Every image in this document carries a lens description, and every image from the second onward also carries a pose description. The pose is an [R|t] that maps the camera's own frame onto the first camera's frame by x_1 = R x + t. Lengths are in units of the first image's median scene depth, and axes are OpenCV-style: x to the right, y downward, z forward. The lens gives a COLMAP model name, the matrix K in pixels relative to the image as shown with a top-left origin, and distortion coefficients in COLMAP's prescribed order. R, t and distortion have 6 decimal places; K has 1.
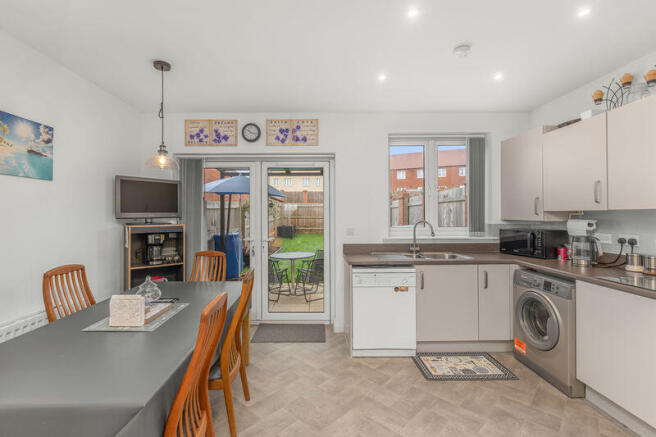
lens RADIAL K [[292.5, 0, 322.1], [0, 292.5, 213.4], [0, 0, 1]] dist [-0.000514, -0.000024]
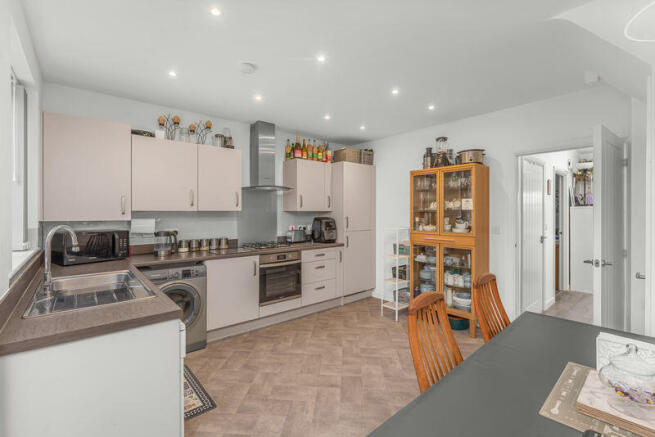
lens RADIAL K [[292.0, 0, 321.6], [0, 292.0, 213.4], [0, 0, 1]] dist [-0.000514, -0.000024]
pose [[-0.626813, -0.002556, 0.779166, -0.506517], [-0.002161, 0.999996, 0.001542, -0.001787], [-0.779167, -0.000717, -0.626816, 1.304191]]
